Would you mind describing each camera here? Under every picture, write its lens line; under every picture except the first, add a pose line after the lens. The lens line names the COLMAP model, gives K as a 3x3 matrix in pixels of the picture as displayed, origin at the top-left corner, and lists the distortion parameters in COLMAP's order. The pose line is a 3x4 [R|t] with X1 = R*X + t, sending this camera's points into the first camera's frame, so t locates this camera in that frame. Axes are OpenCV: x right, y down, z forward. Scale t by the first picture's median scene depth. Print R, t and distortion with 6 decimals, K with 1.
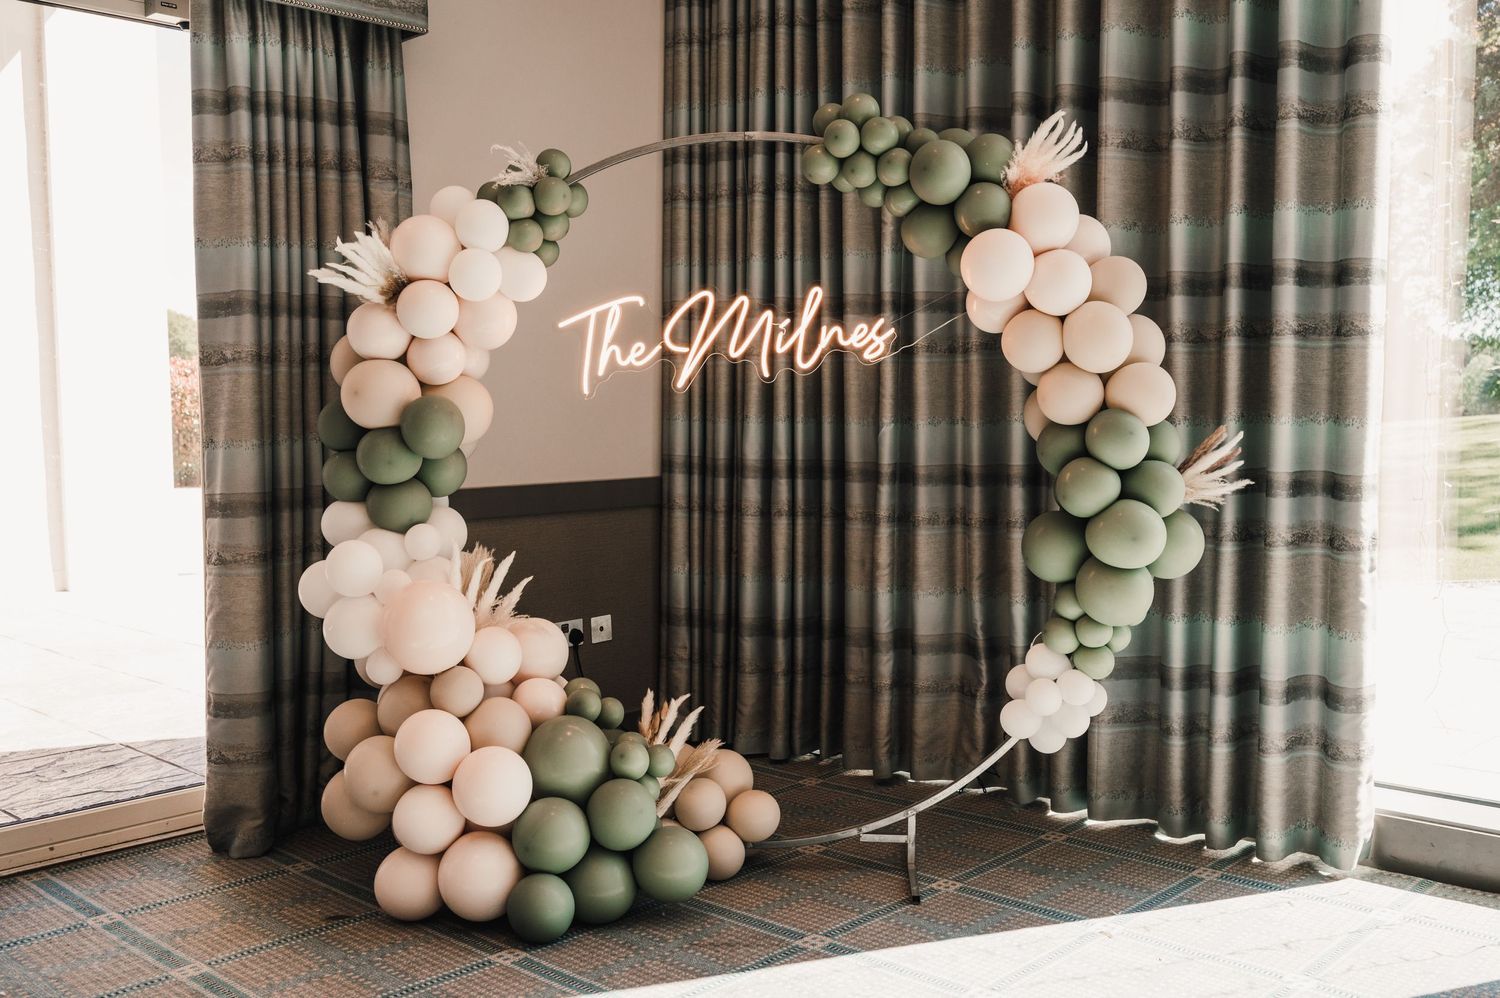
lens RADIAL K [[1425.4, 0, 749.9], [0, 1425.4, 499.2], [0, 0, 1]] dist [-0.003581, 0.000000]
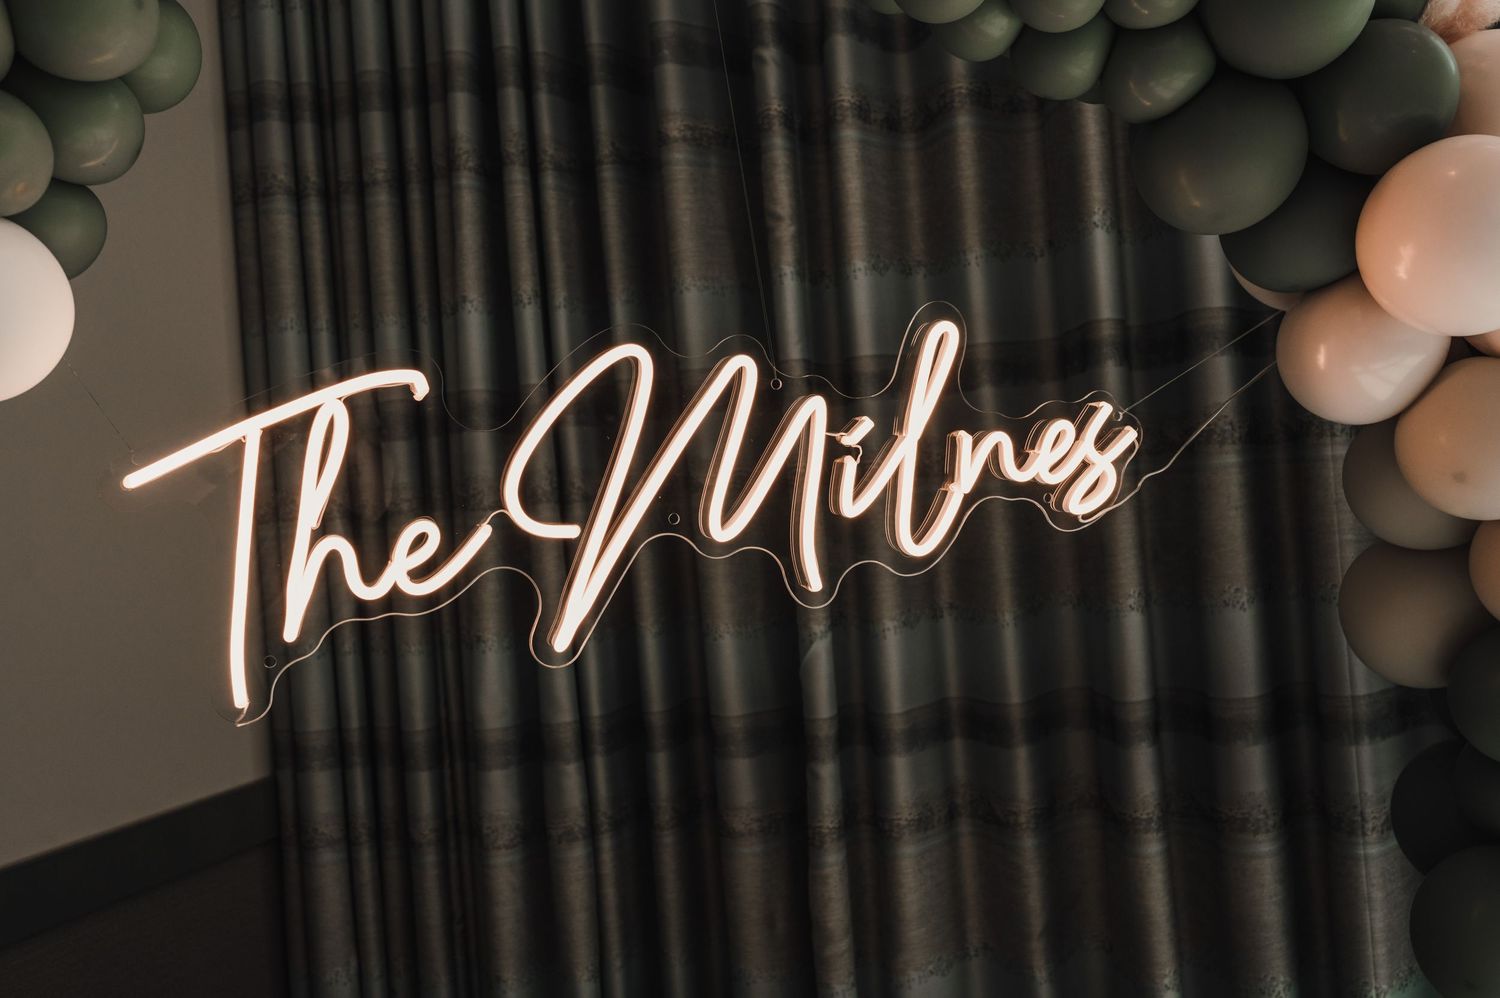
lens RADIAL K [[1425.4, 0, 751.8], [0, 1425.4, 493.6], [0, 0, 1]] dist [-0.003581, 0.000000]
pose [[0.917605, -0.073360, 0.390666, -0.131021], [0.104206, 0.992844, -0.058323, -0.090488], [-0.383592, 0.094228, 0.918683, 0.693779]]
